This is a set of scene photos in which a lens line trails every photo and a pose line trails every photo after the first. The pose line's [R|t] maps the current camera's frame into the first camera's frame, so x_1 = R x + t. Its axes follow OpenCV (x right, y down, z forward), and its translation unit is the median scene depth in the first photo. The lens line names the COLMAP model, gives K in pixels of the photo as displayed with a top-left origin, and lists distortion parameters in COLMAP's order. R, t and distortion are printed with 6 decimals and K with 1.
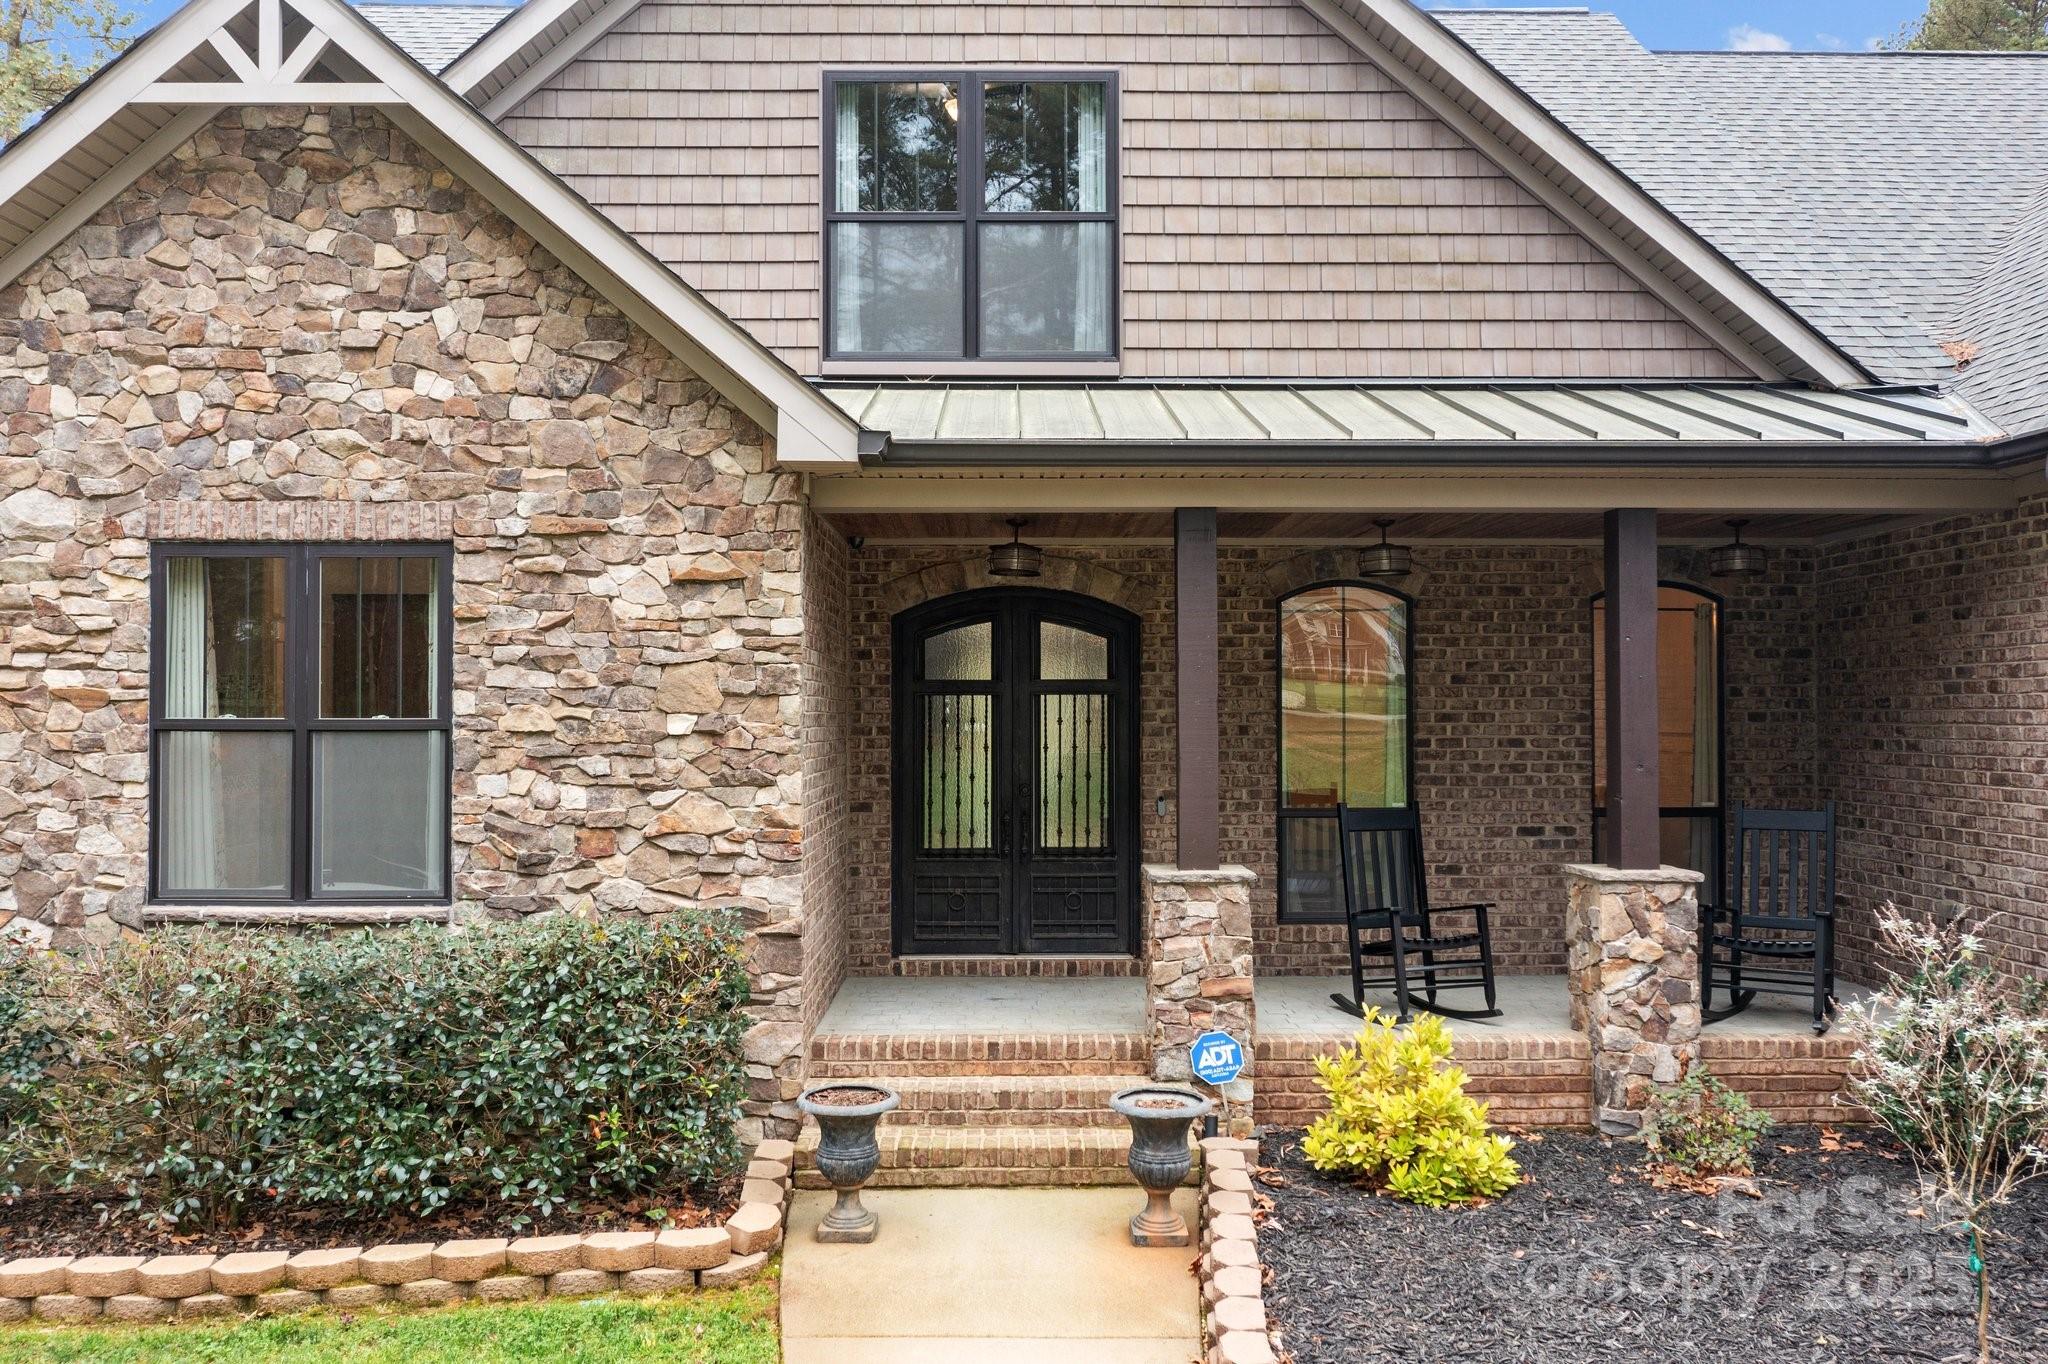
lens RADIAL K [[1631.4, 0, 1022.4], [0, 1631.4, 688.5], [0, 0, 1]] dist [-0.012530, 0.002418]
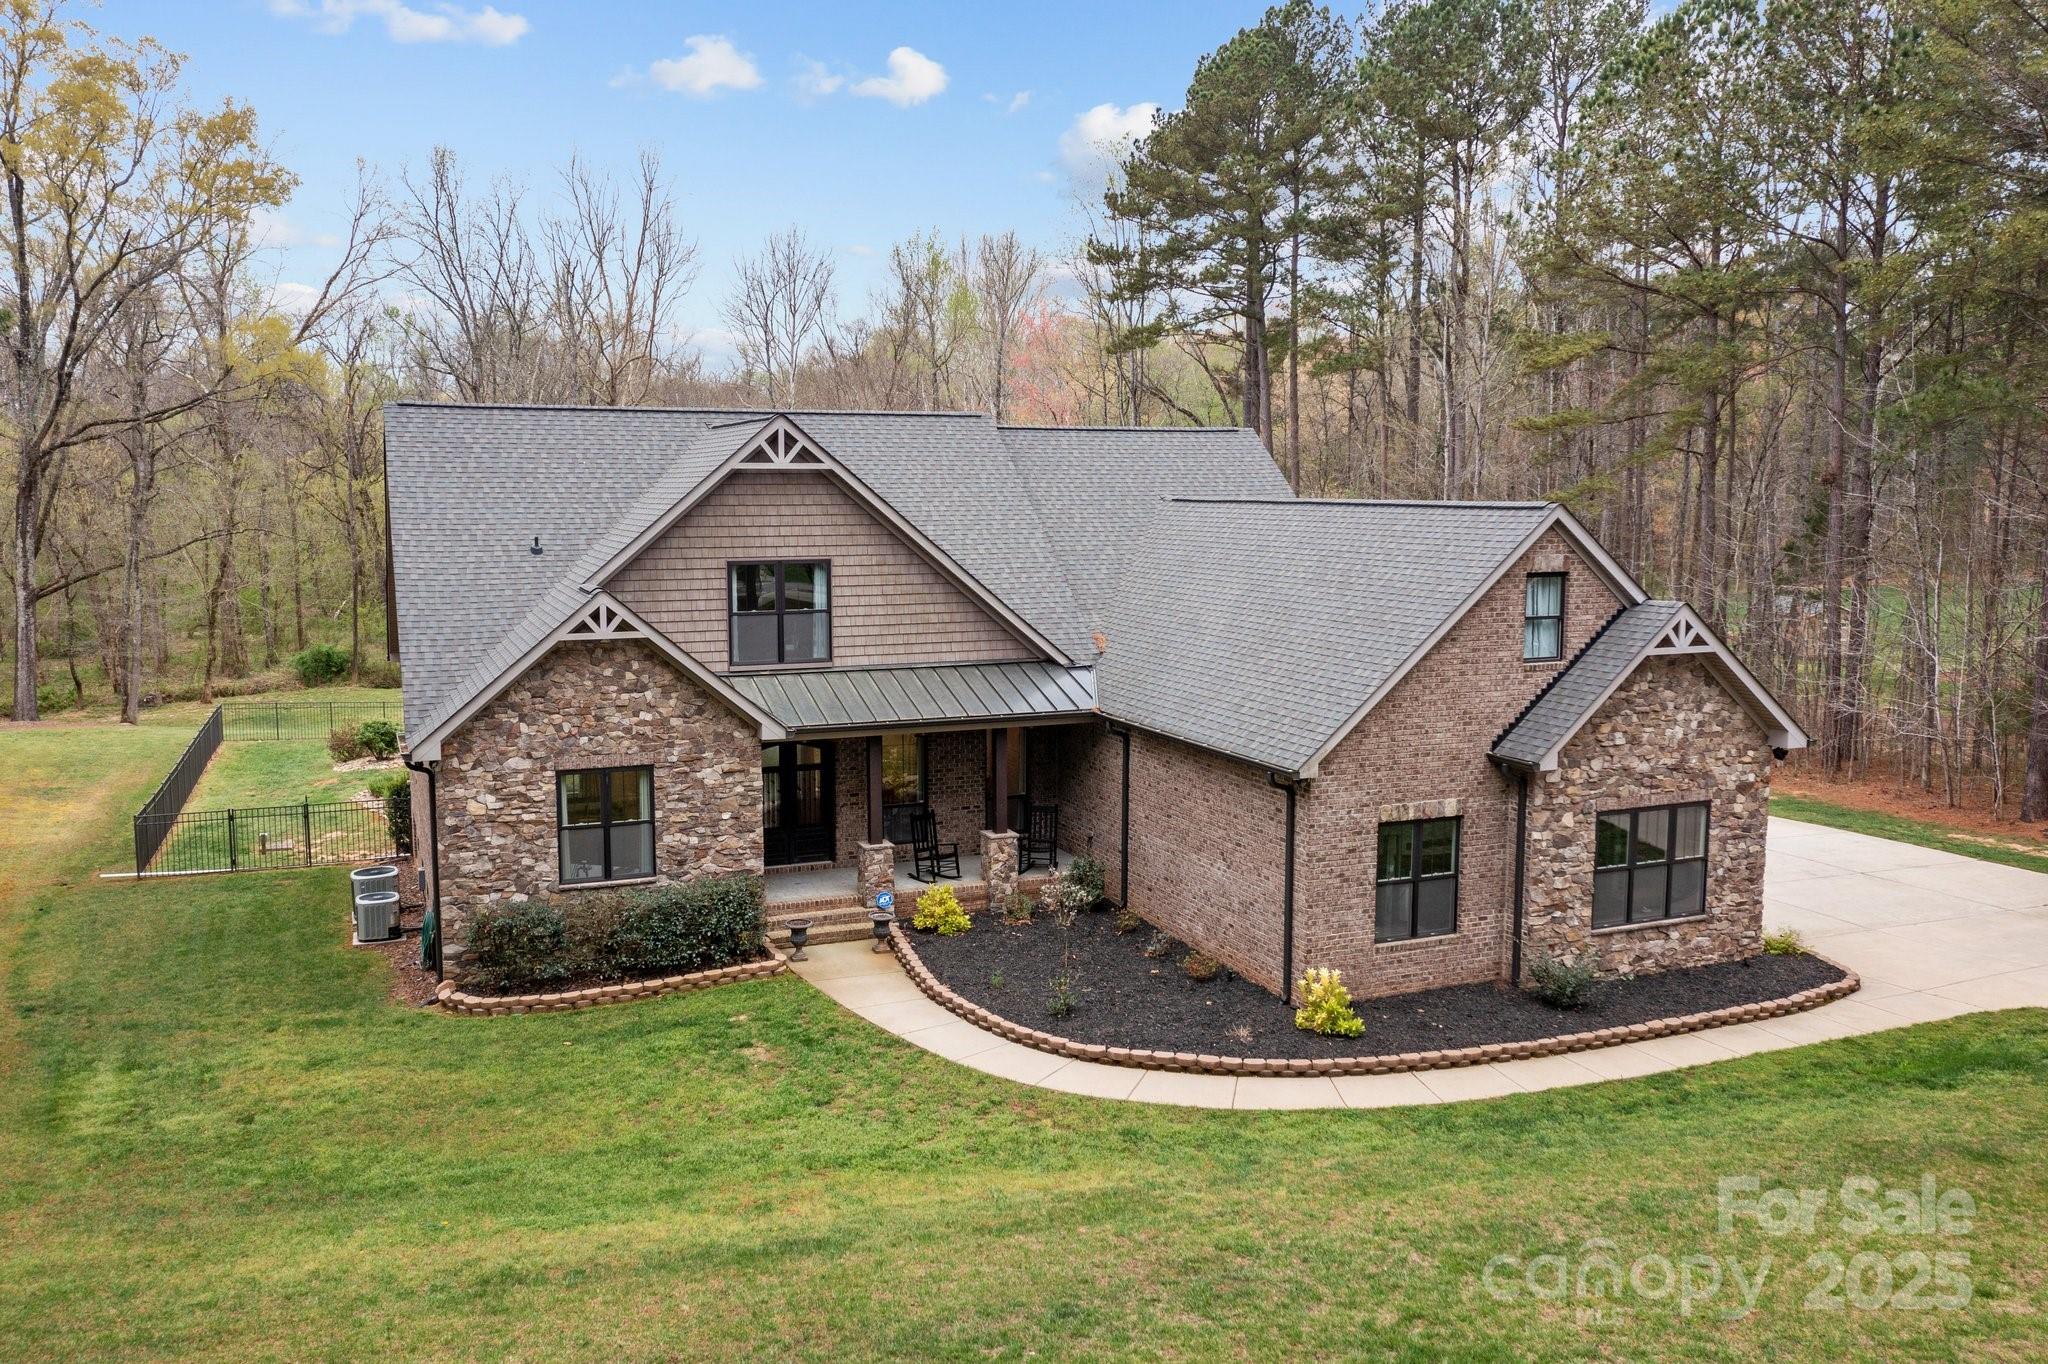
lens RADIAL K [[1613.7, 0, 1024.9], [0, 1613.7, 670.9], [0, 0, 1]] dist [-0.007762, -0.005290]
pose [[0.927626, -0.041948, 0.371148, -0.836092], [-0.007543, 0.991367, 0.130899, -0.687088], [-0.373434, -0.124225, 0.919301, -2.134798]]
